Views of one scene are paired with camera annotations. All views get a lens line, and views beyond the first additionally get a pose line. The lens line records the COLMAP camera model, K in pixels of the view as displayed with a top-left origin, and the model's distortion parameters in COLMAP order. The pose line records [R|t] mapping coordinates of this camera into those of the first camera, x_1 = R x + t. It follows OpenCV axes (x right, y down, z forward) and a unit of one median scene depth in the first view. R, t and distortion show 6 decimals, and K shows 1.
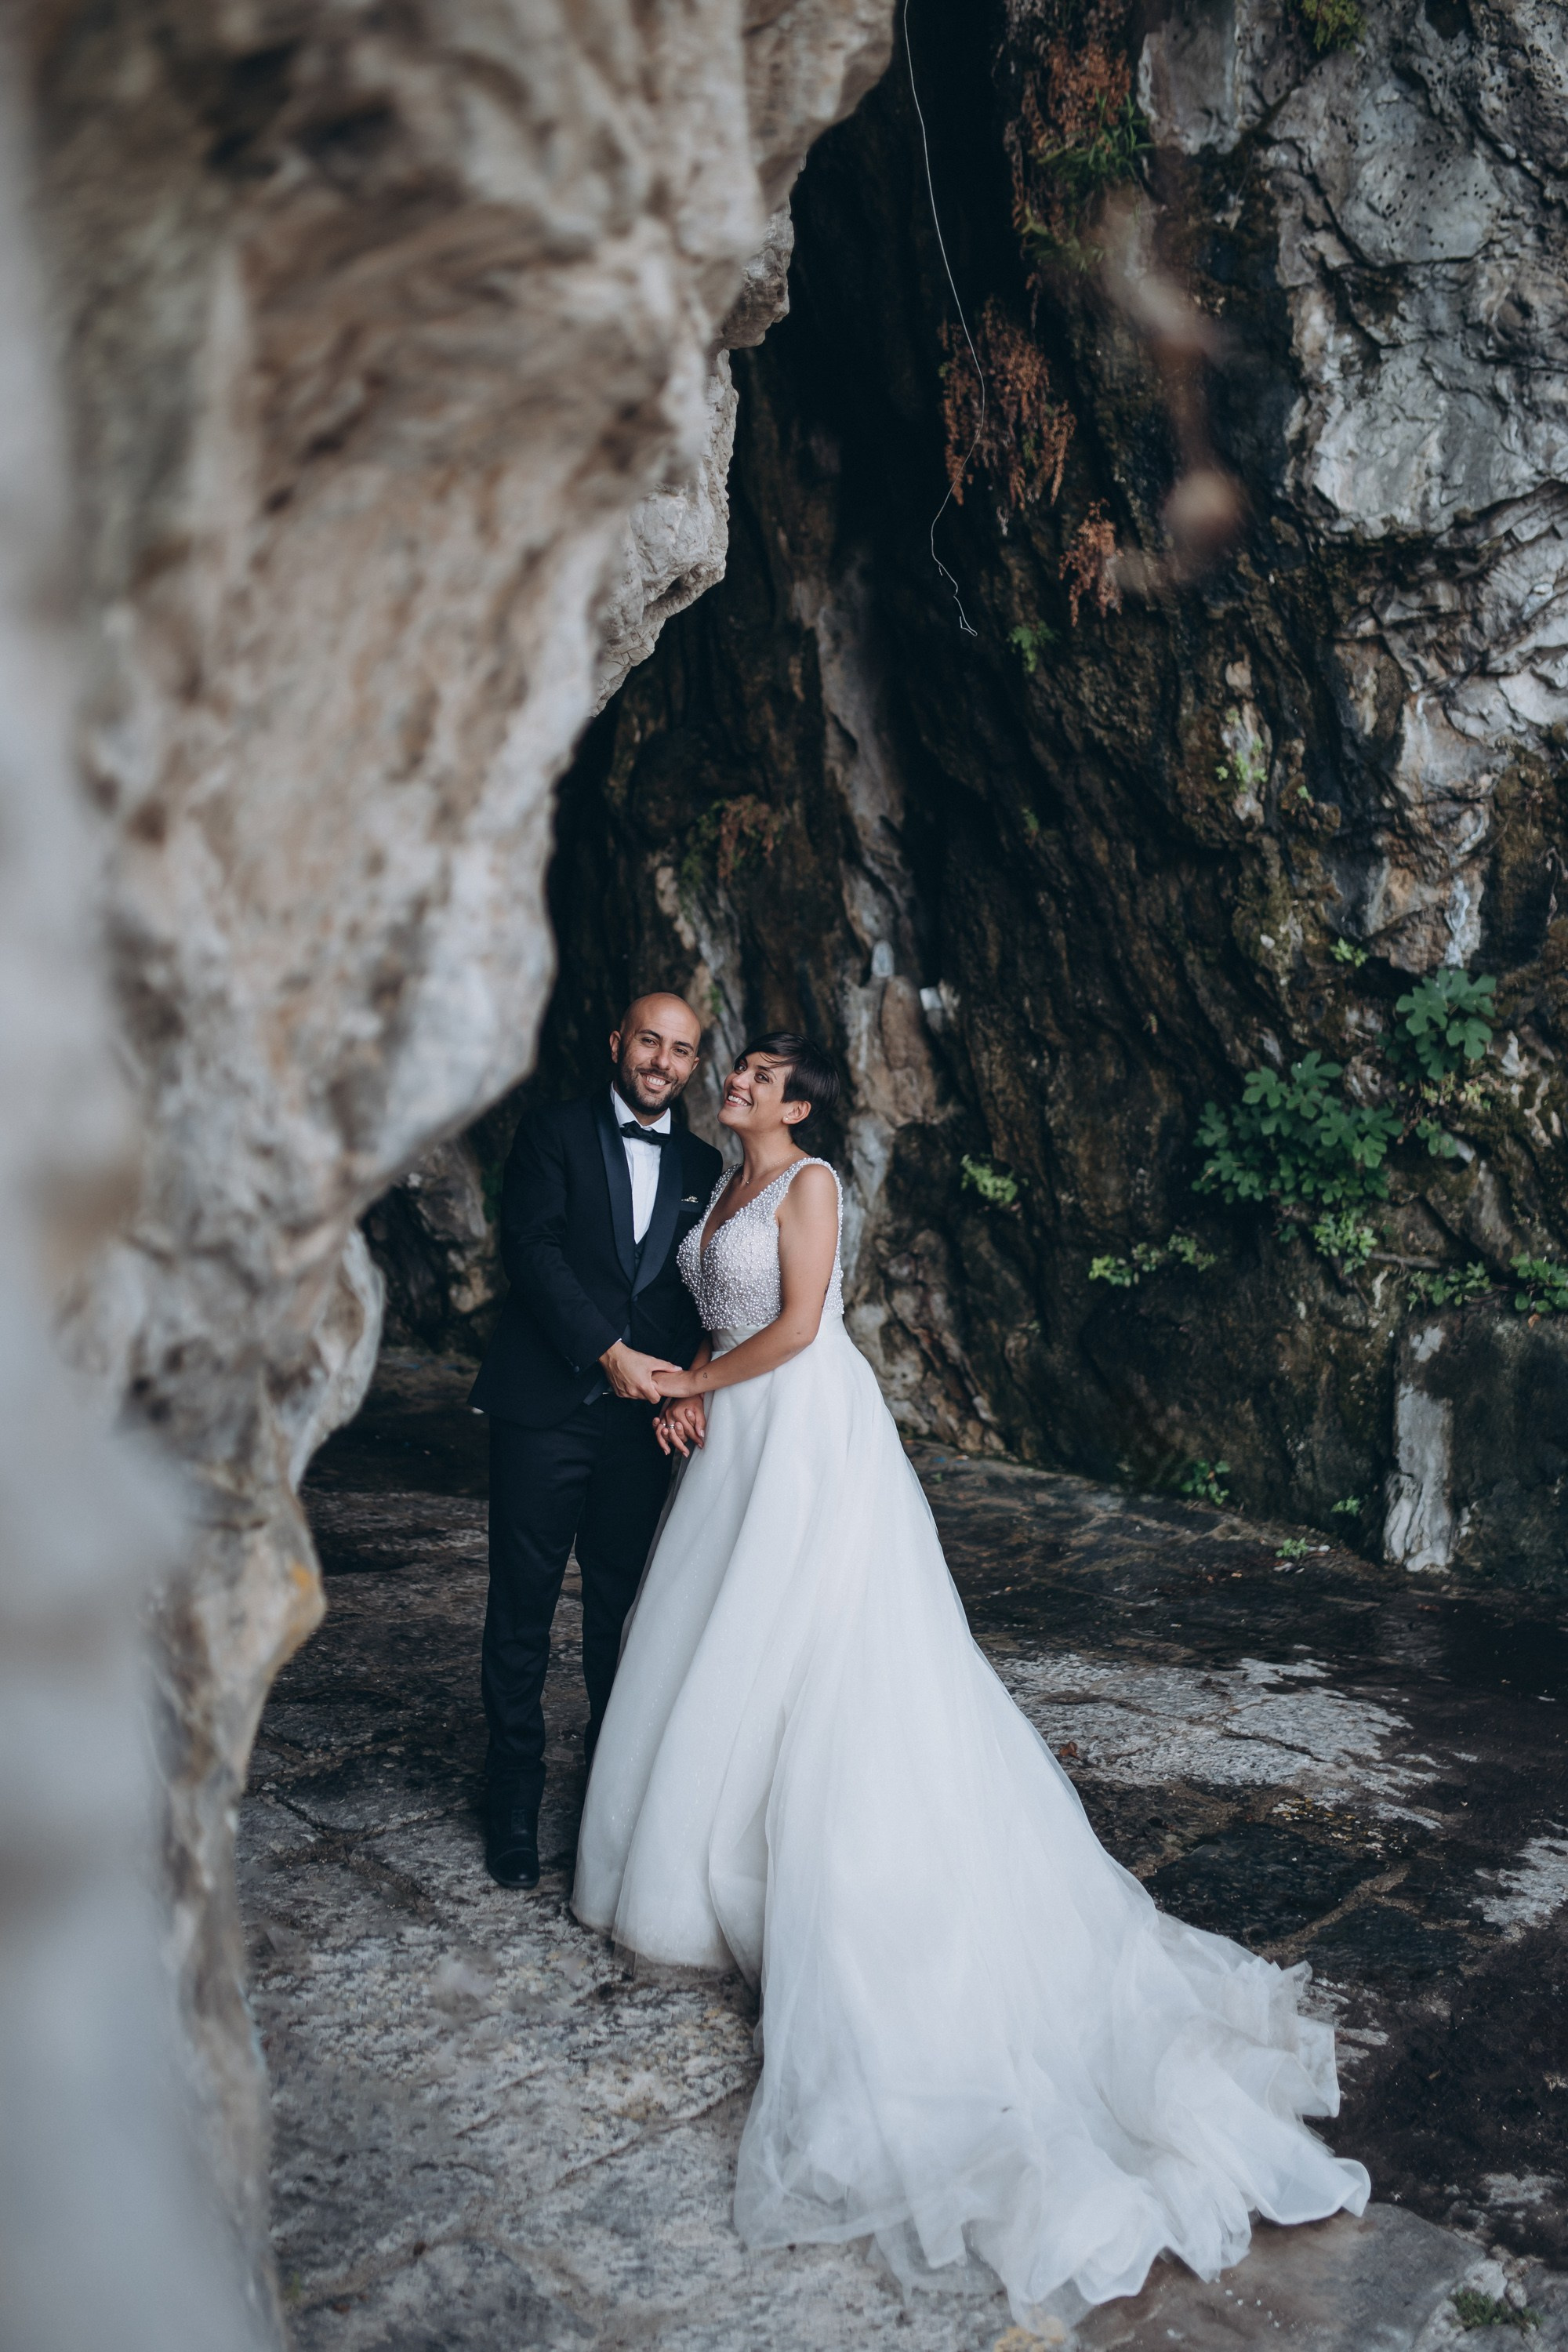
lens RADIAL K [[2245.1, 0, 789.3], [0, 2245.1, 1168.0], [0, 0, 1]] dist [-0.061551, 0.089003]
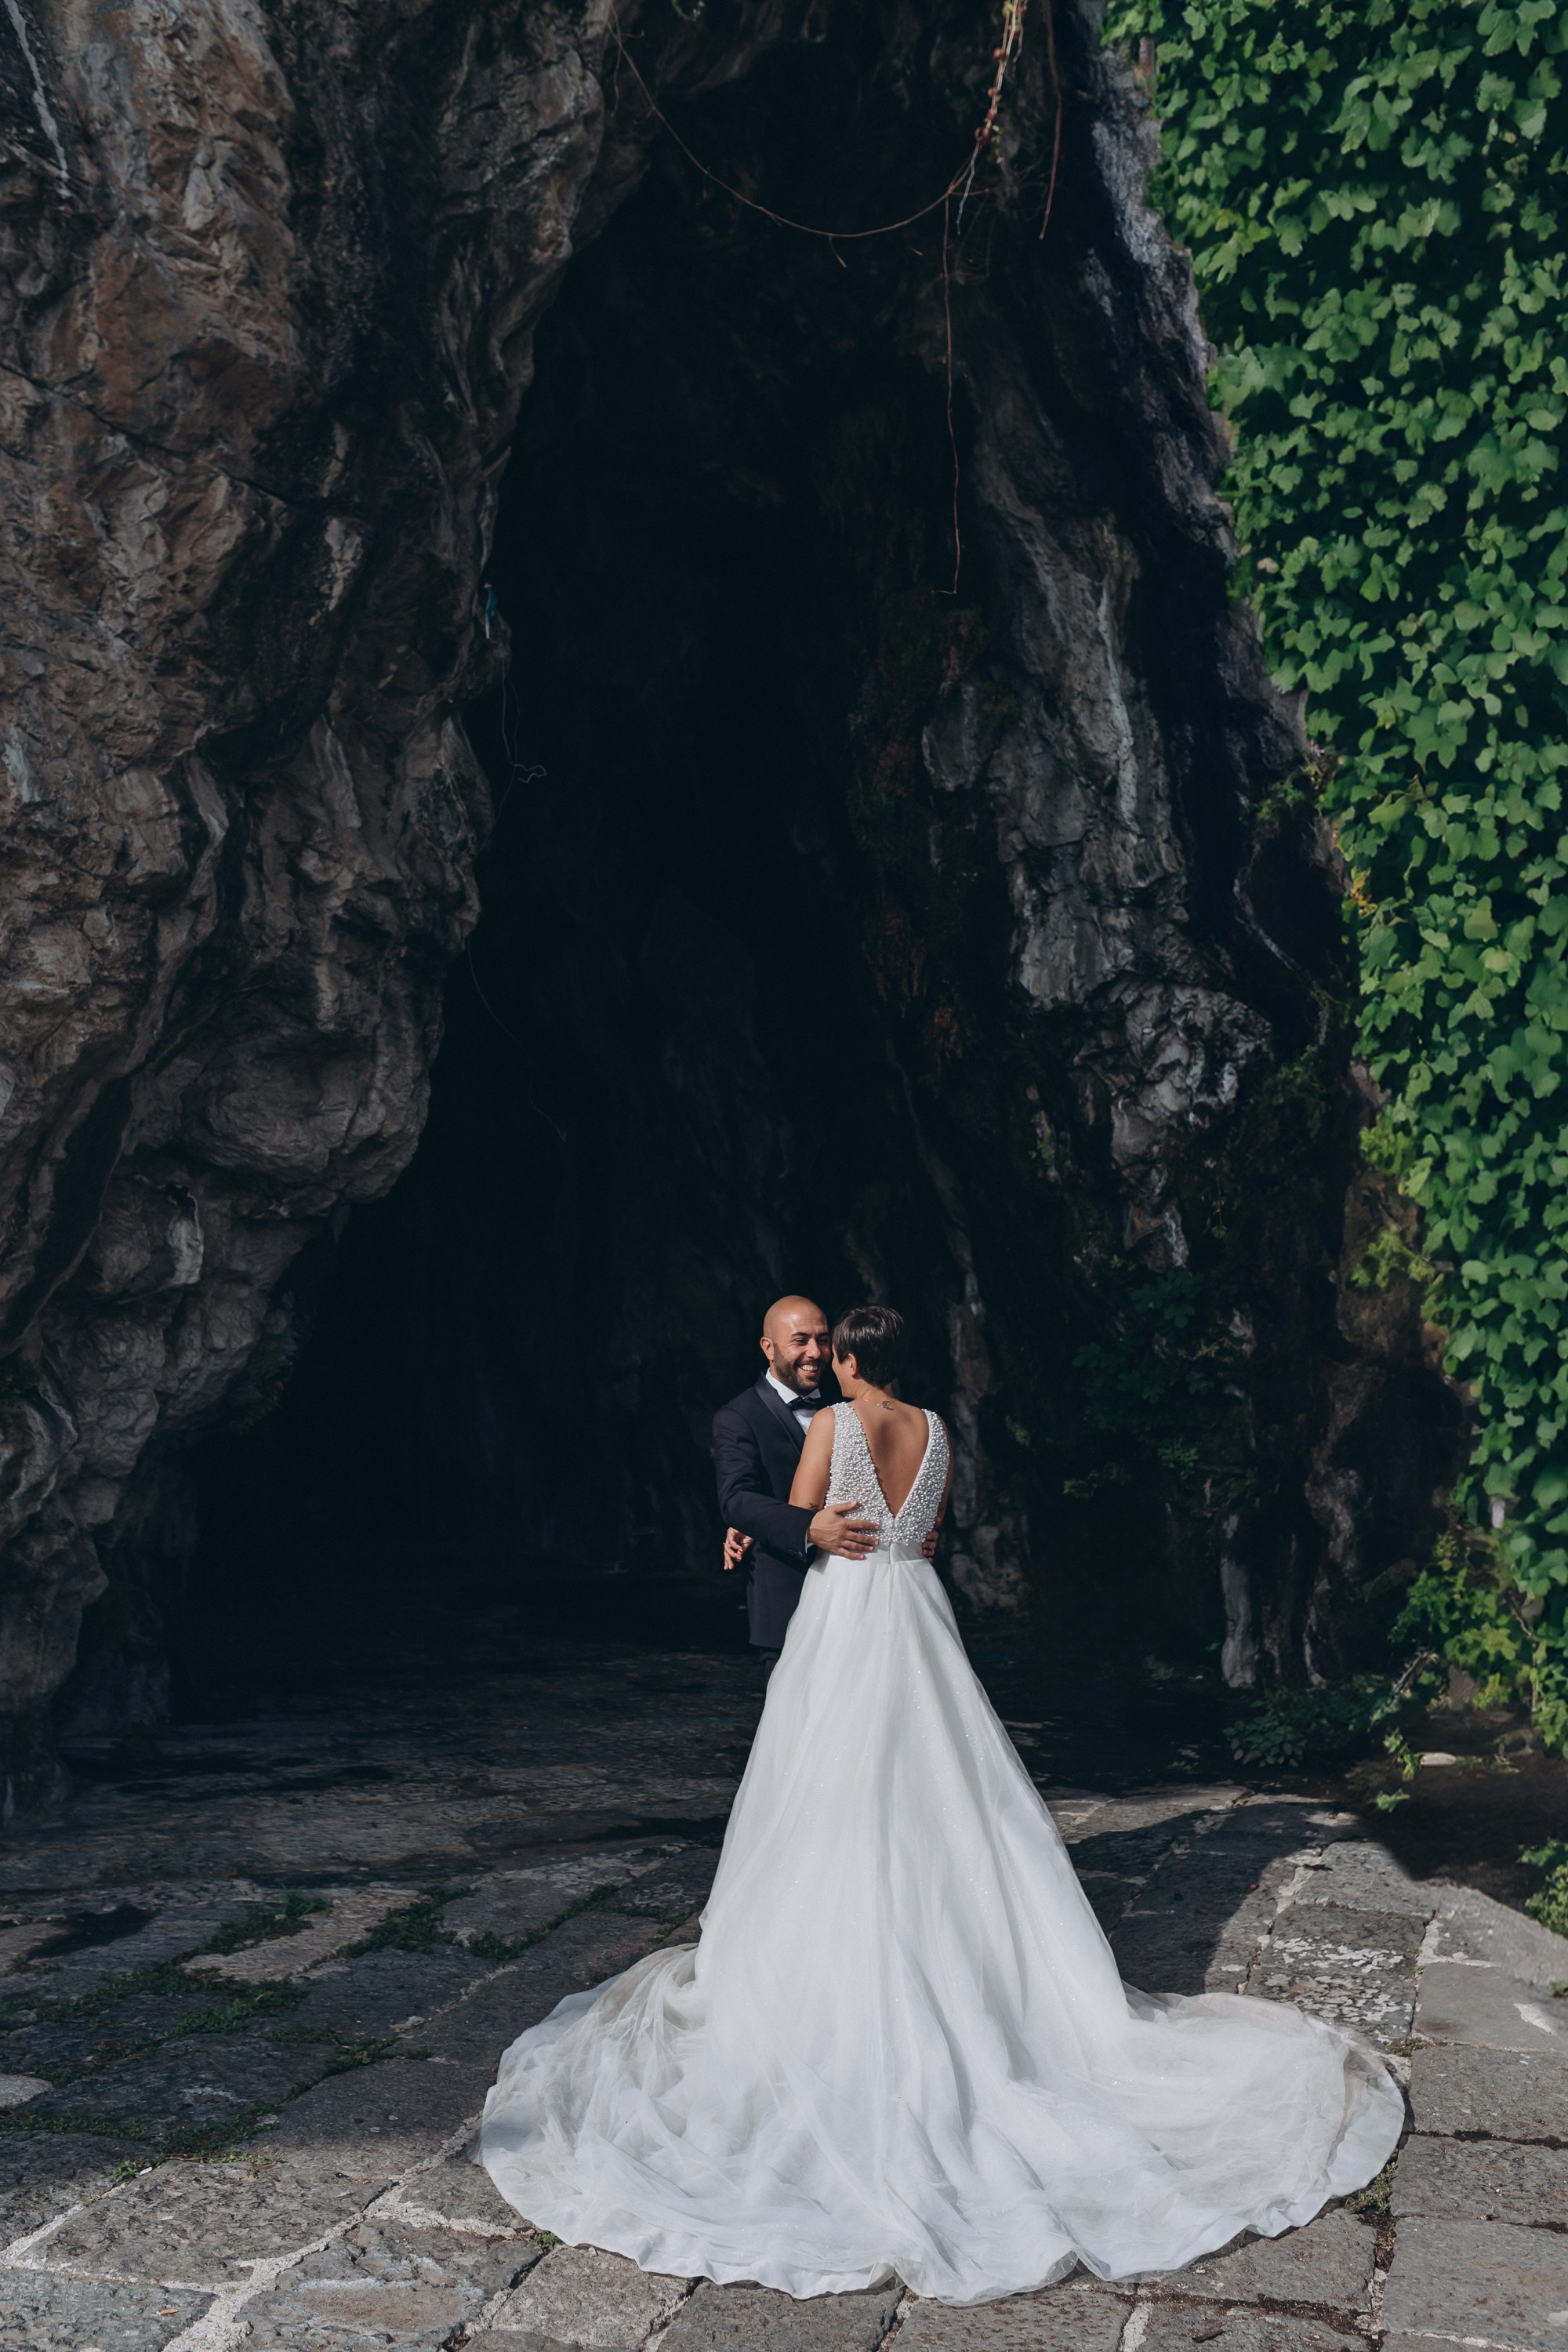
lens RADIAL K [[2164.2, 0, 797.8], [0, 2164.2, 1138.6], [0, 0, 1]] dist [-0.069759, 0.116703]
pose [[0.930322, -0.090184, -0.355481, 0.585509], [0.031085, 0.985196, -0.168587, 0.062321], [0.365423, 0.145790, 0.919354, -0.454210]]
